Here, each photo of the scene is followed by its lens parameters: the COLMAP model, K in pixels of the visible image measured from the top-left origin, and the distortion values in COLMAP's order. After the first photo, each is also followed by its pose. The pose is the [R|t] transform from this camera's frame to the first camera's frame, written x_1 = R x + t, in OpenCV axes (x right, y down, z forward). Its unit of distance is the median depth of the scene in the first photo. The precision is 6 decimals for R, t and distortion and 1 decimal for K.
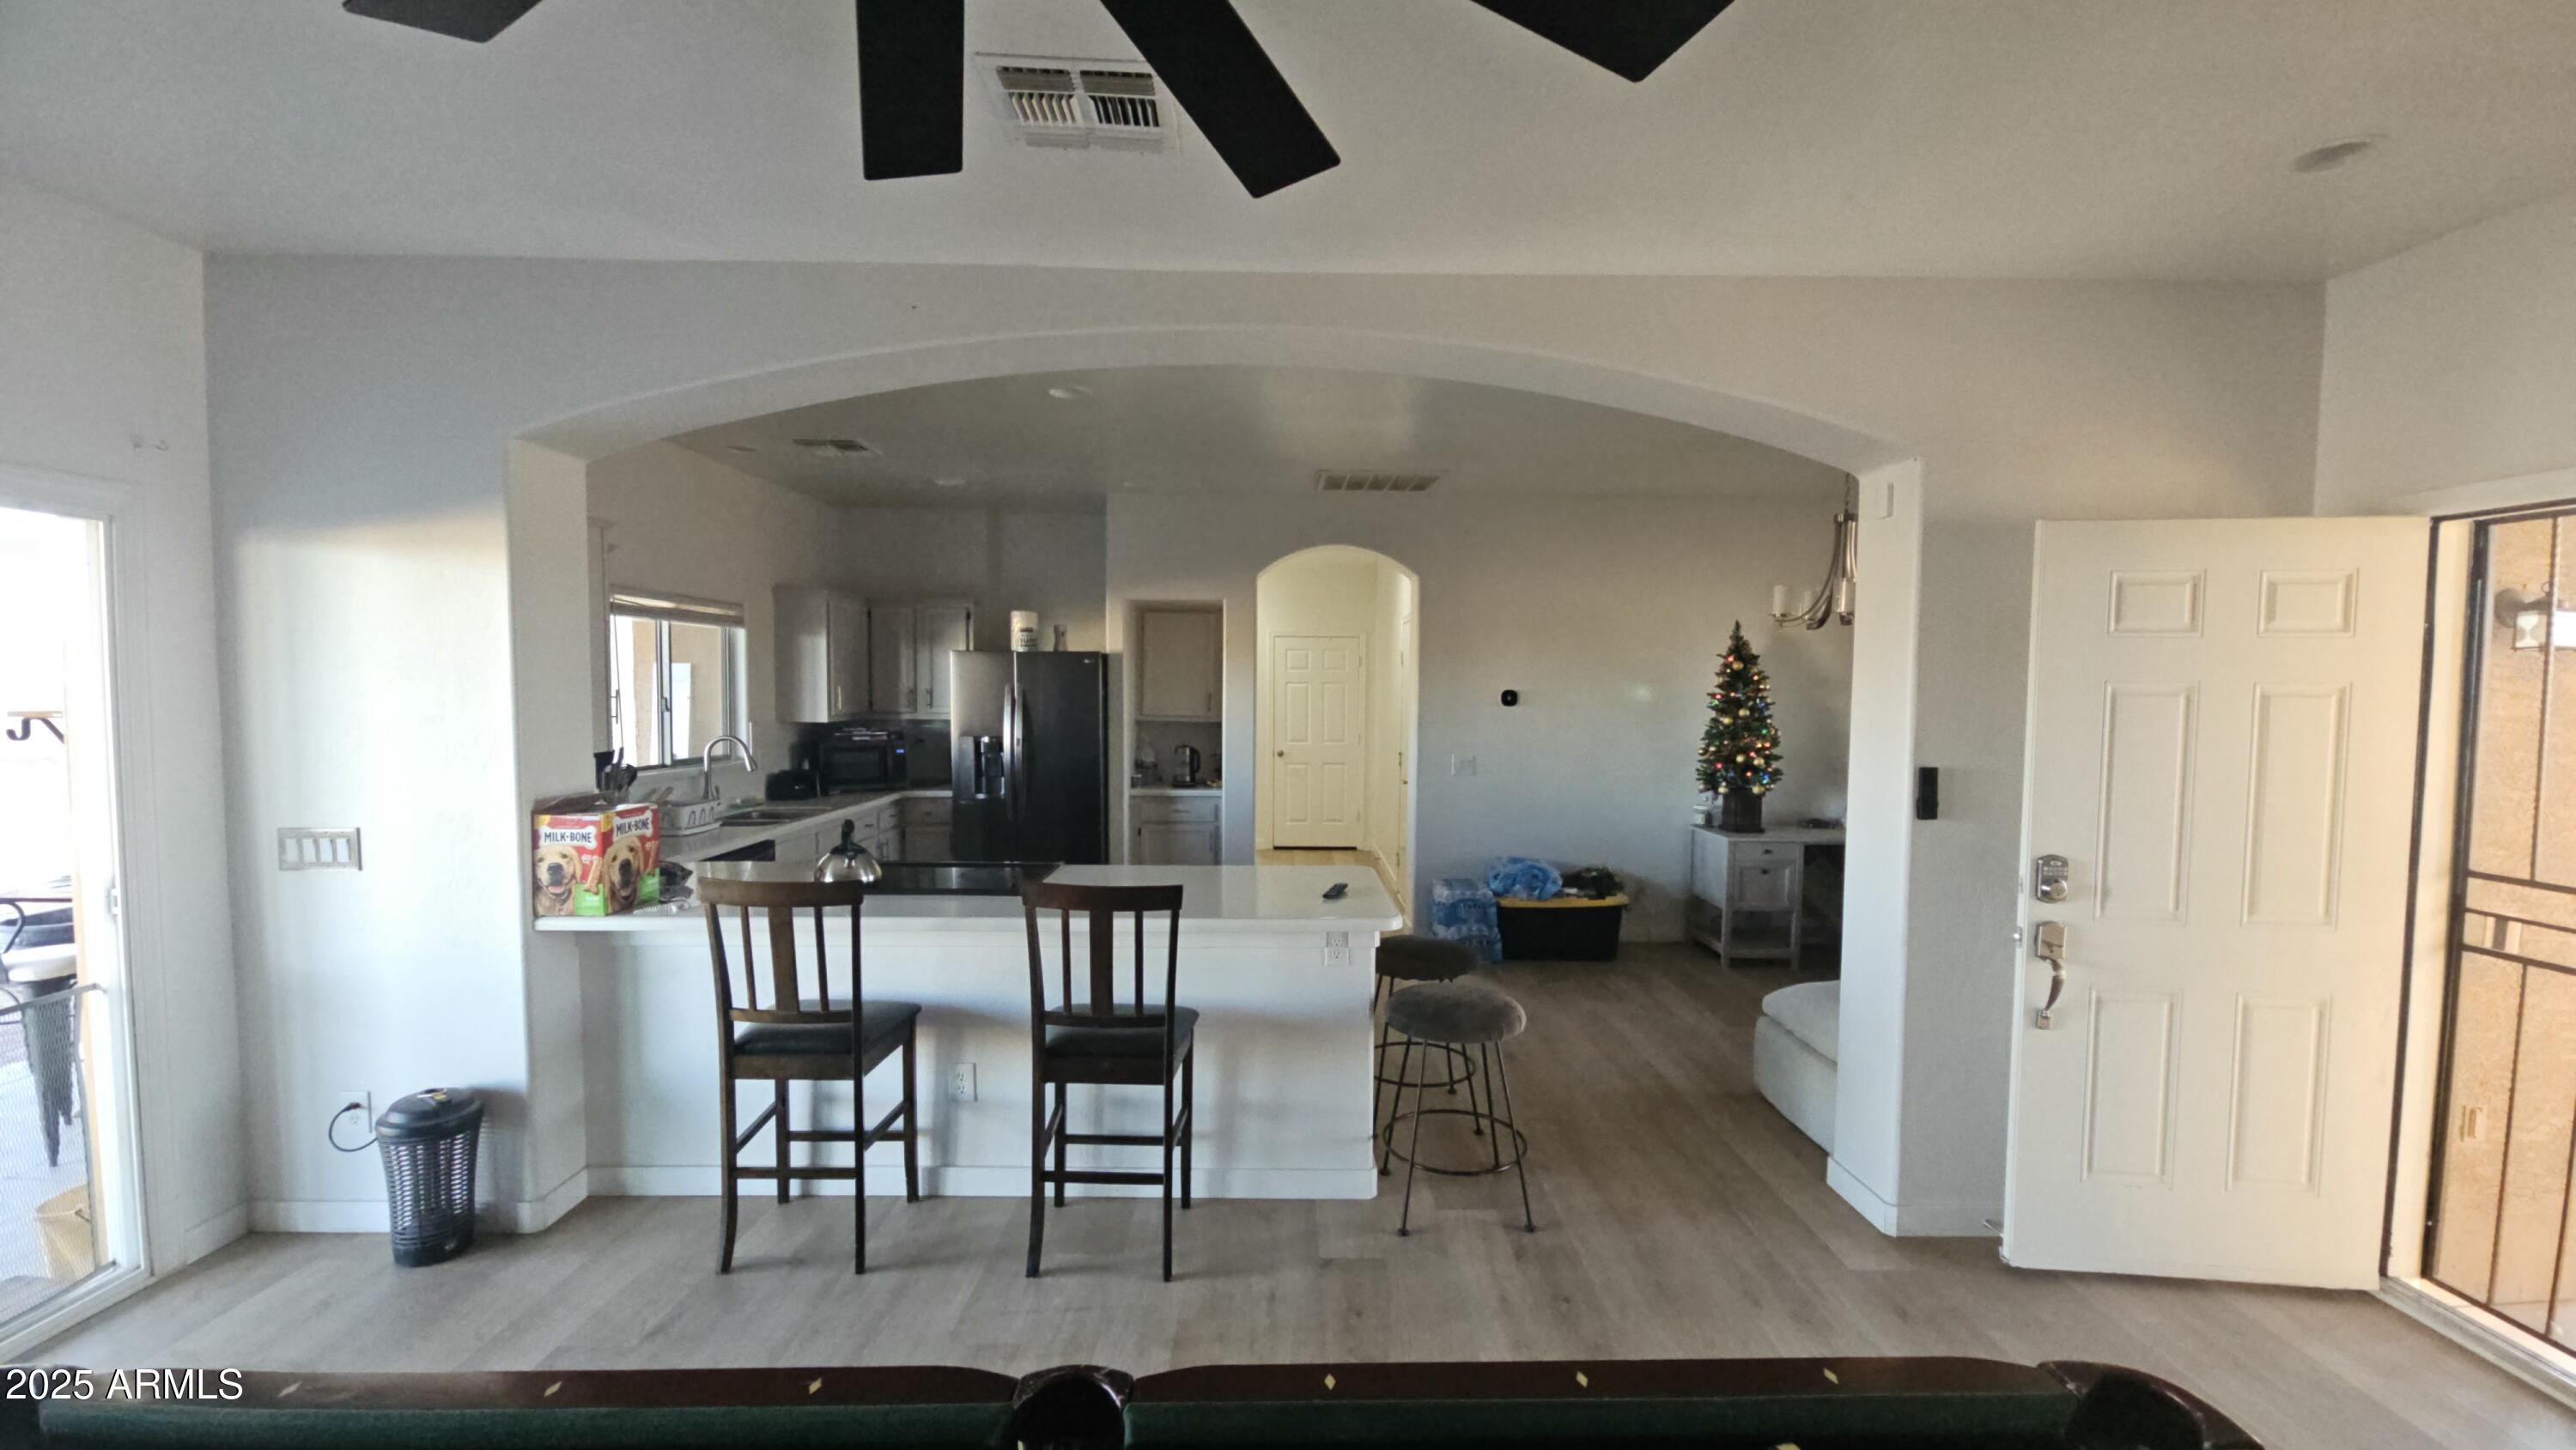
lens RADIAL K [[1047.1, 0, 1284.7], [0, 1047.1, 742.7], [0, 0, 1]] dist [-0.001487, -0.000546]
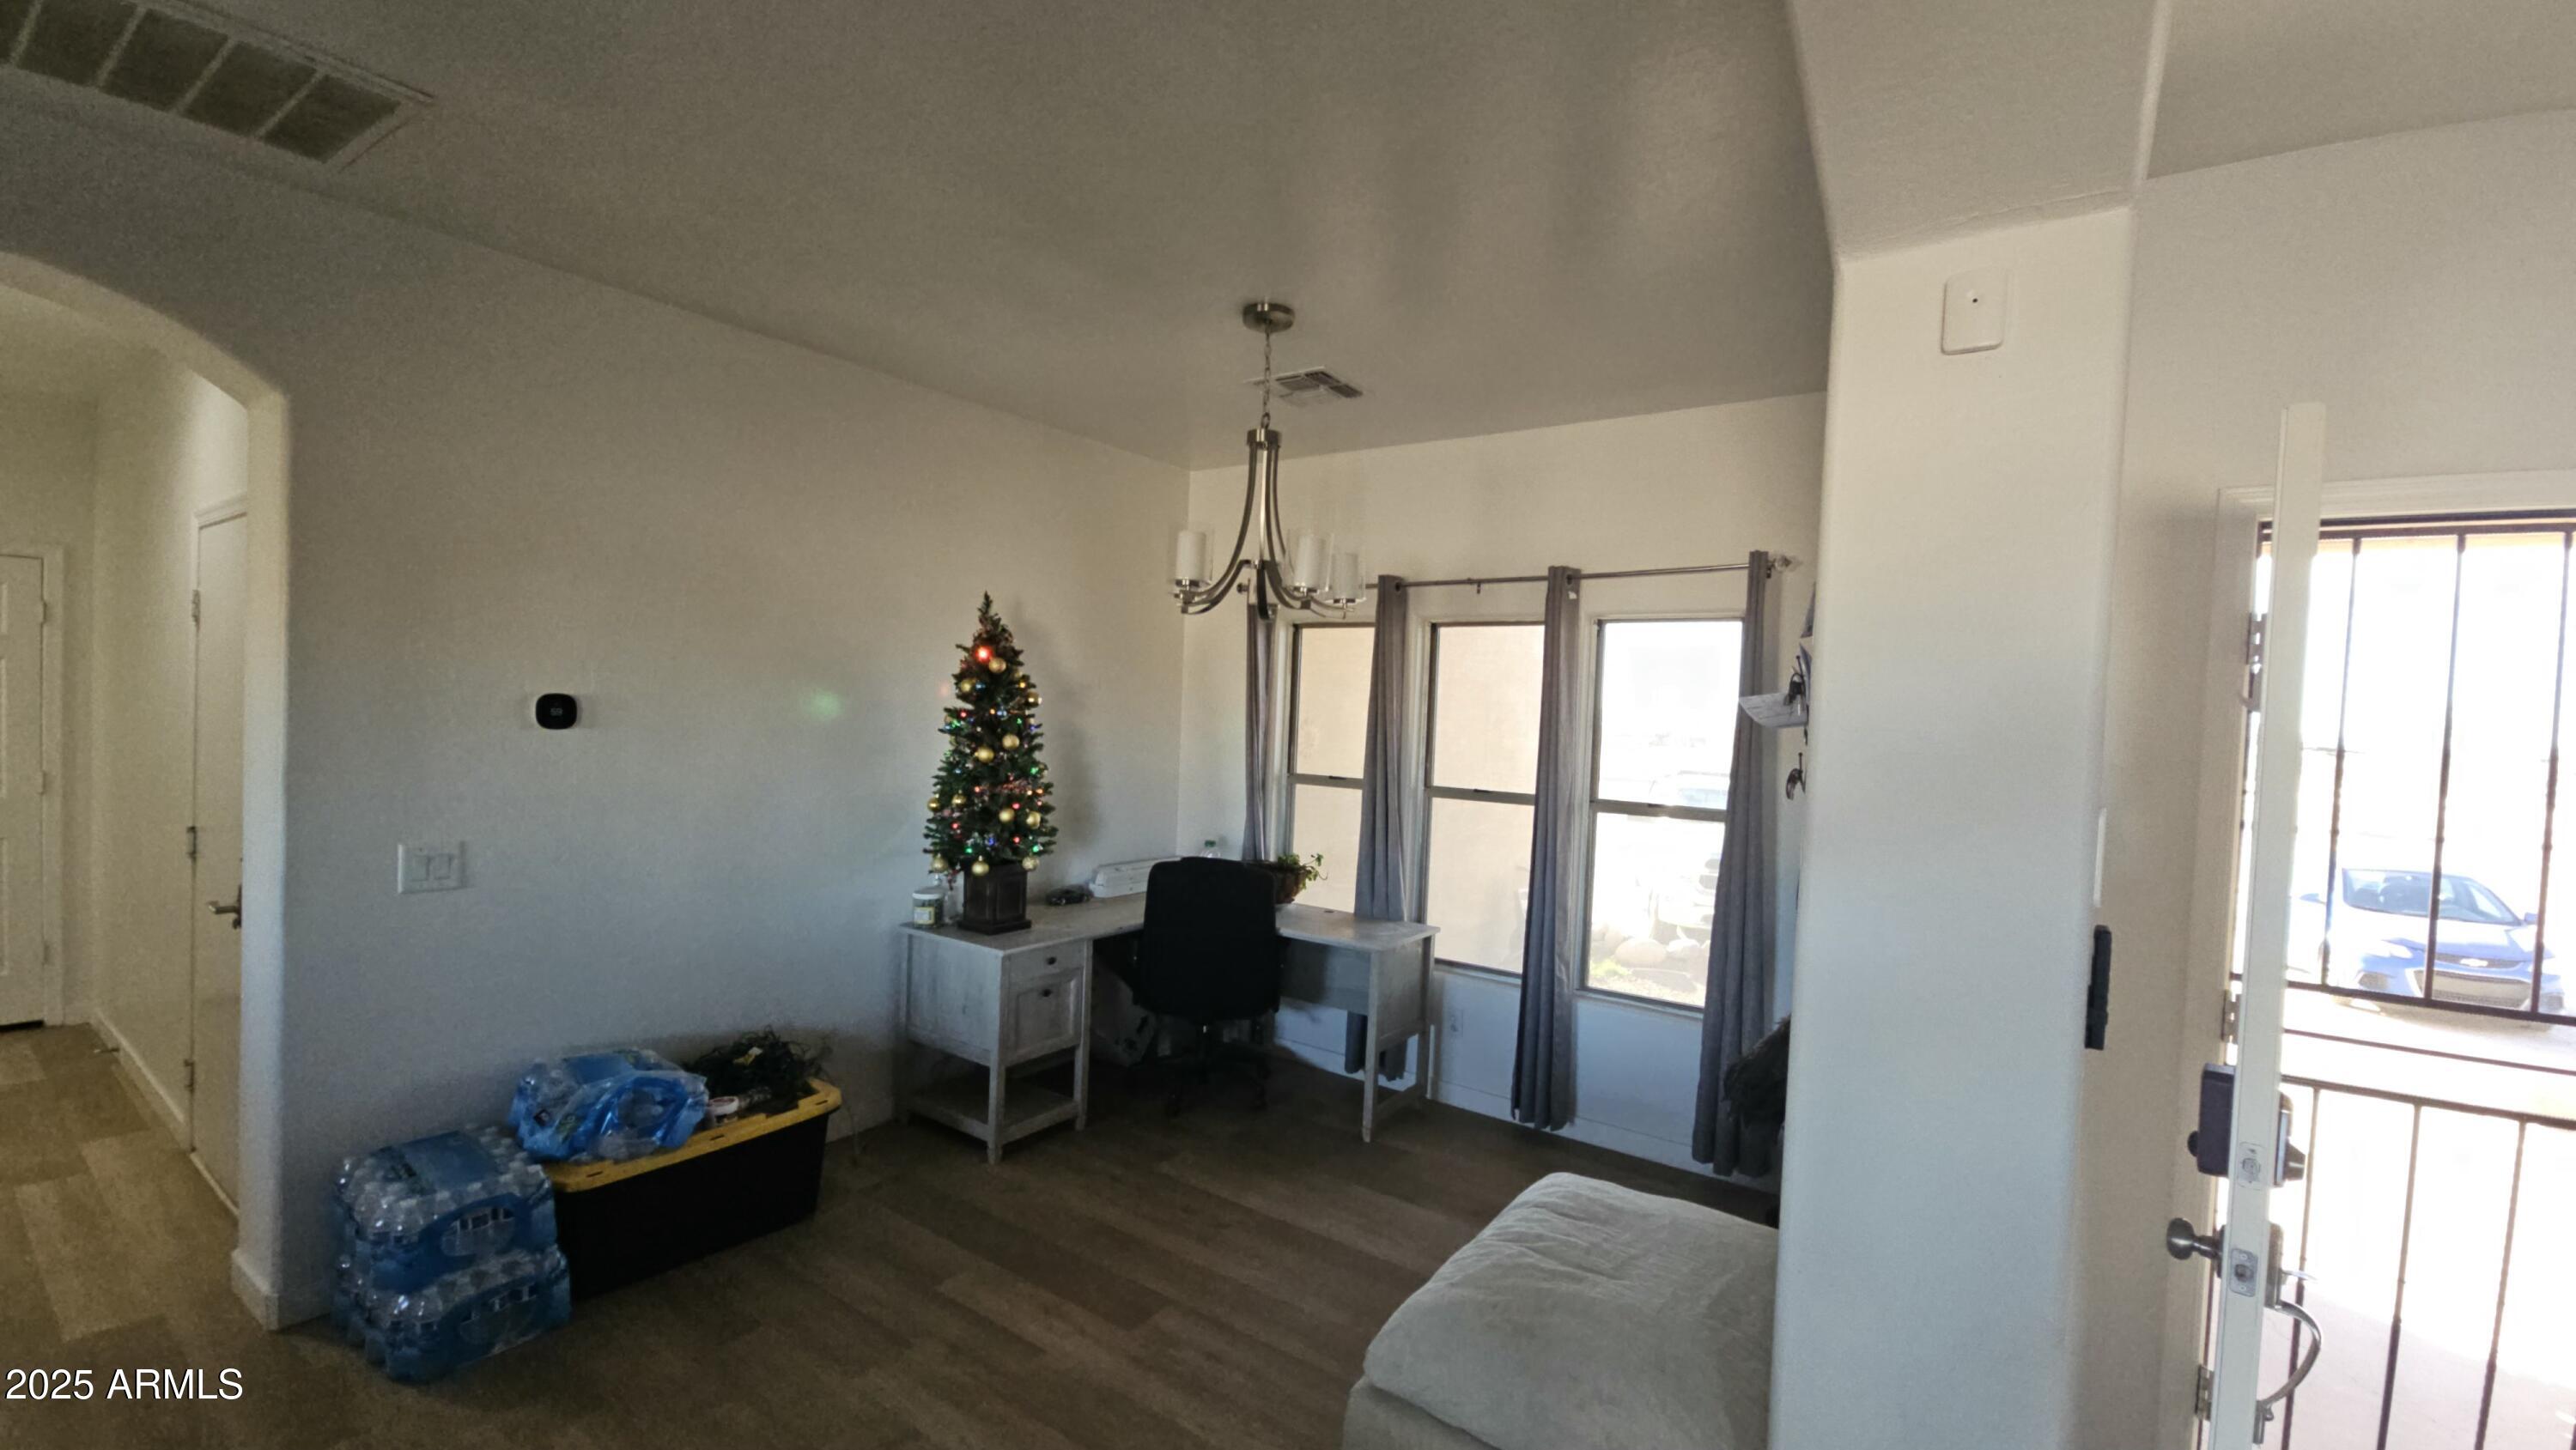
lens RADIAL K [[1047.1, 0, 1284.7], [0, 1047.1, 742.7], [0, 0, 1]] dist [-0.001487, -0.000546]
pose [[0.584281, -0.012019, 0.811463, 0.030532], [0.012908, 0.999901, 0.005516, -0.028927], [-0.811449, 0.007251, 0.584378, 0.500900]]
